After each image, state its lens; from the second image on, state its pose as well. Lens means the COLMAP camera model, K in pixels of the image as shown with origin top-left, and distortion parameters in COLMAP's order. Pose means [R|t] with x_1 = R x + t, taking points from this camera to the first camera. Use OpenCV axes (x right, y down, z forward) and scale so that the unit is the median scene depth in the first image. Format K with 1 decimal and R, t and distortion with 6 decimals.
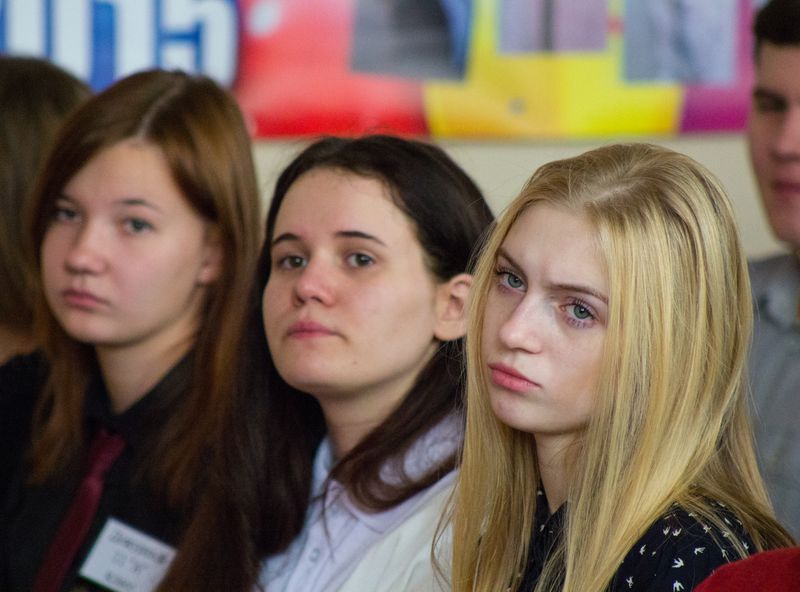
lens RADIAL K [[3546.3, 0, 400.6], [0, 3546.3, 297.2], [0, 0, 1]] dist [-0.765936, 0.000000]
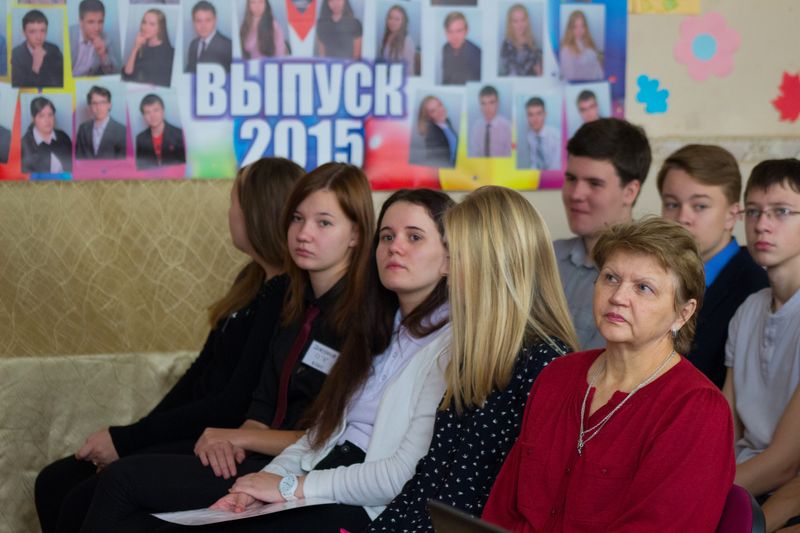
lens RADIAL K [[2305.0, 0, 400.9], [0, 2305.0, 267.5], [0, 0, 1]] dist [-0.109912, 0.000000]
pose [[0.998463, 0.010902, -0.054348, 0.069201], [-0.010769, 0.999938, 0.002755, 0.006131], [0.054375, -0.002166, 0.998518, -0.643968]]
